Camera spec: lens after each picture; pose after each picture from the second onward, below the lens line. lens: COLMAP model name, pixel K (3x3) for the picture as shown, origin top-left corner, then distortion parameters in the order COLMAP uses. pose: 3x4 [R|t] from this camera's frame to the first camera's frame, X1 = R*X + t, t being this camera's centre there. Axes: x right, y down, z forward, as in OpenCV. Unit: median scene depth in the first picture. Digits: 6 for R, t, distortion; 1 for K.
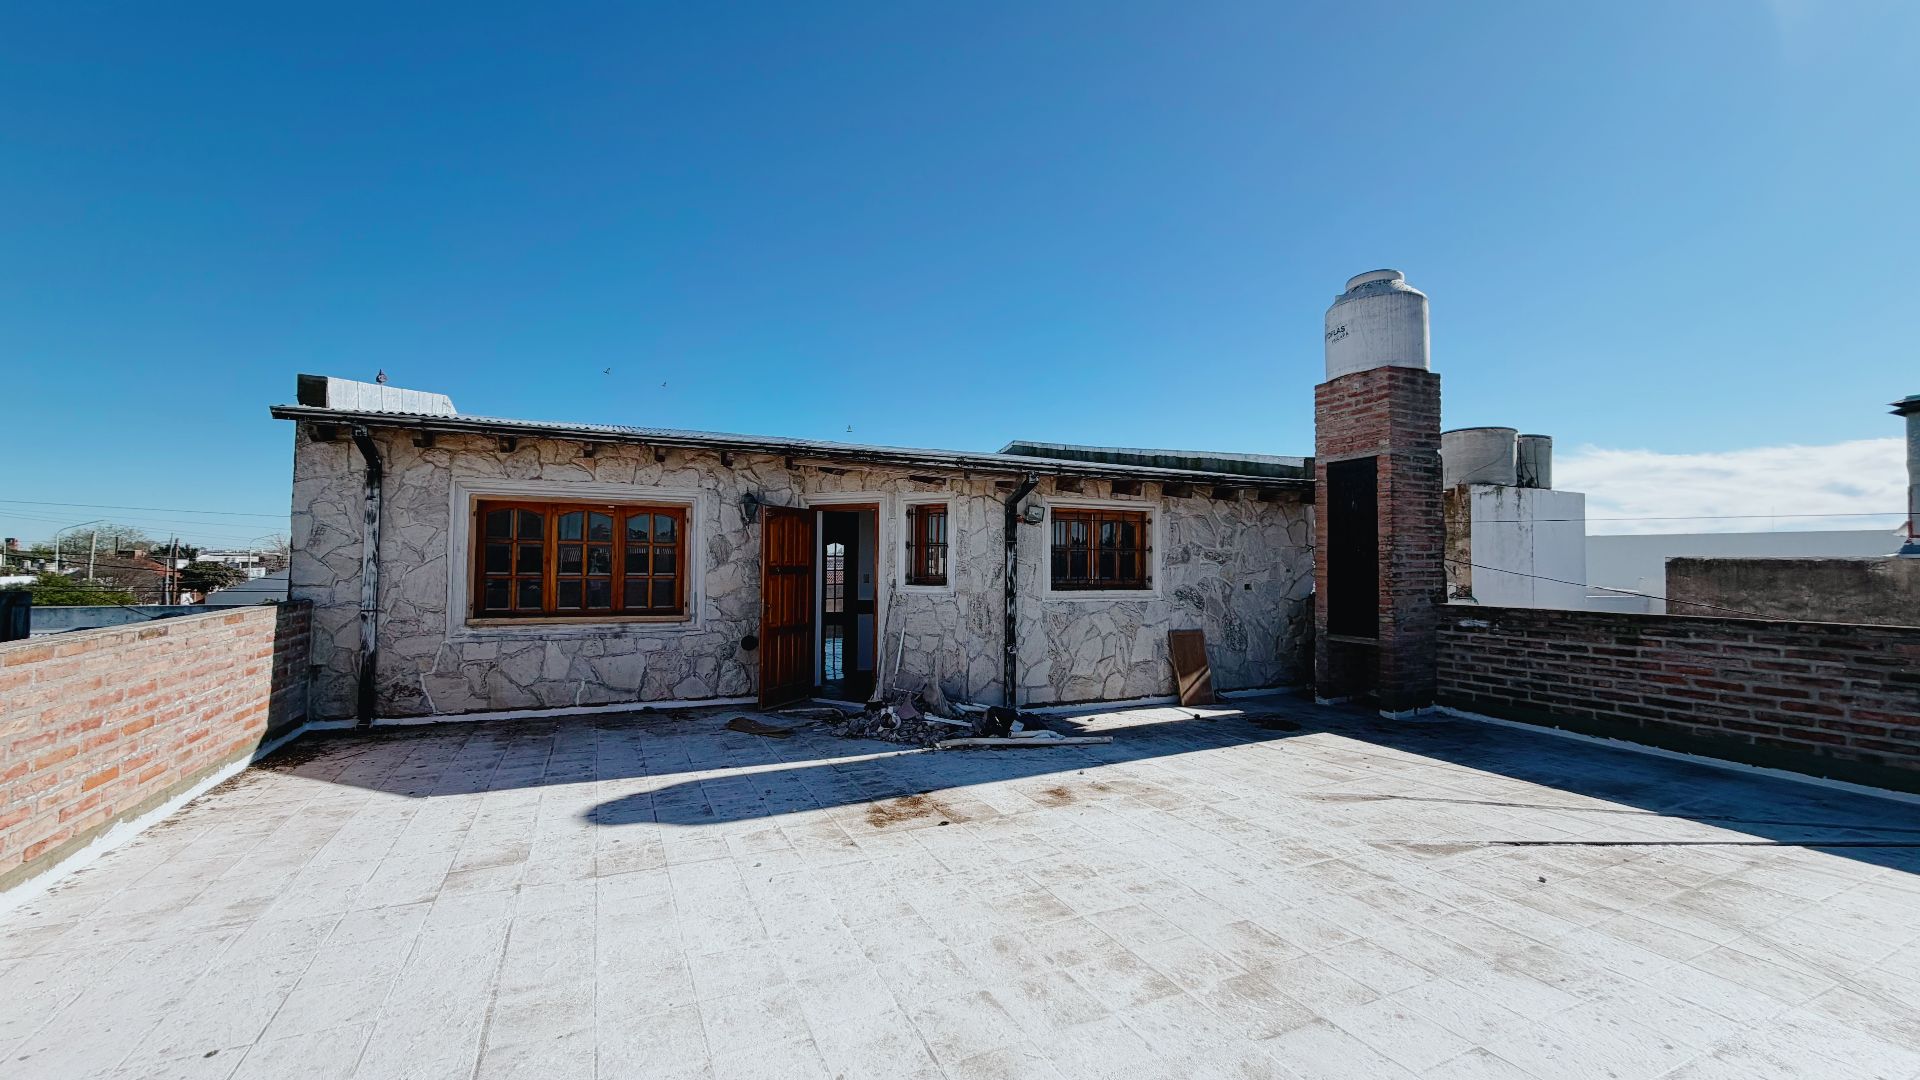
lens RADIAL K [[758.4, 0, 960.0], [0, 758.4, 540.0], [0, 0, 1]] dist [0.002618, 0.000331]
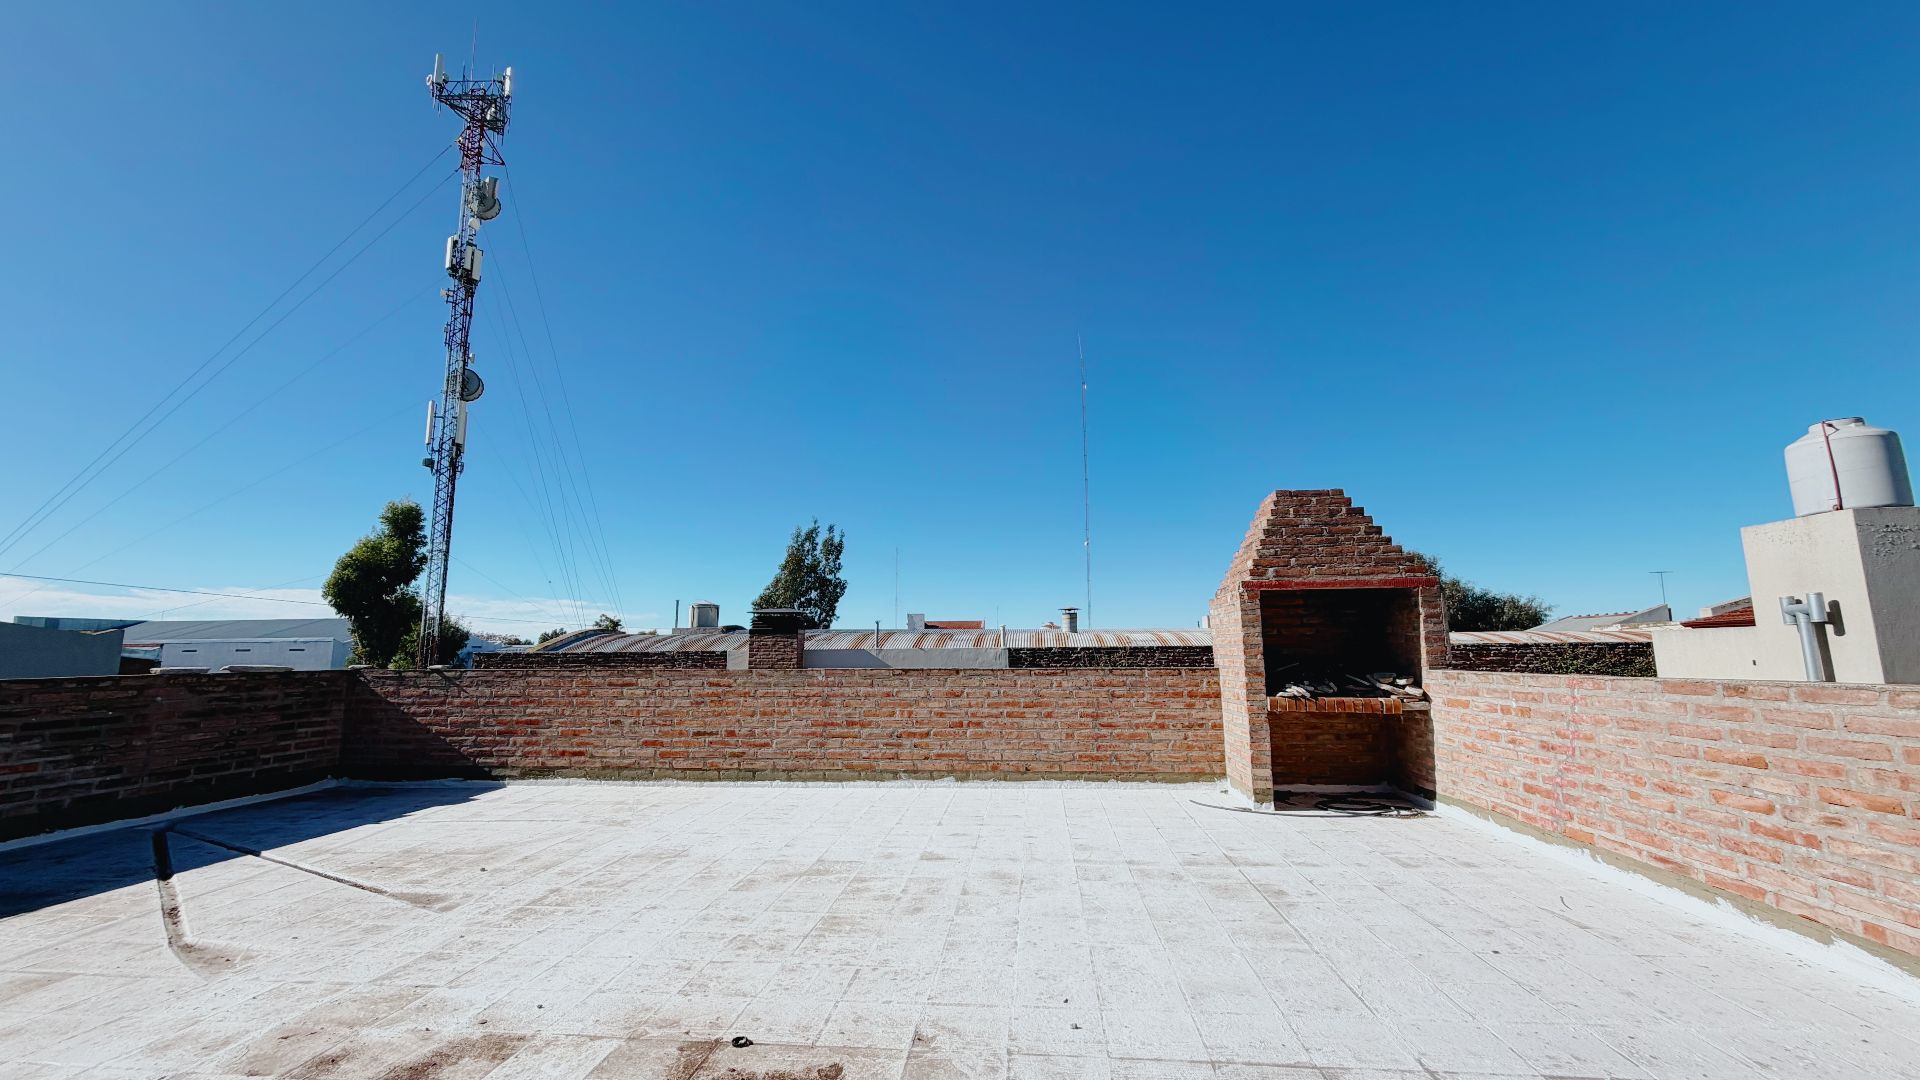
lens RADIAL K [[758.4, 0, 960.0], [0, 758.4, 540.0], [0, 0, 1]] dist [0.002618, 0.000331]
pose [[-0.853153, 0.074990, 0.516243, -0.513751], [-0.014777, 0.985742, -0.167611, 0.103296], [-0.521451, -0.150626, -0.839881, 1.544886]]
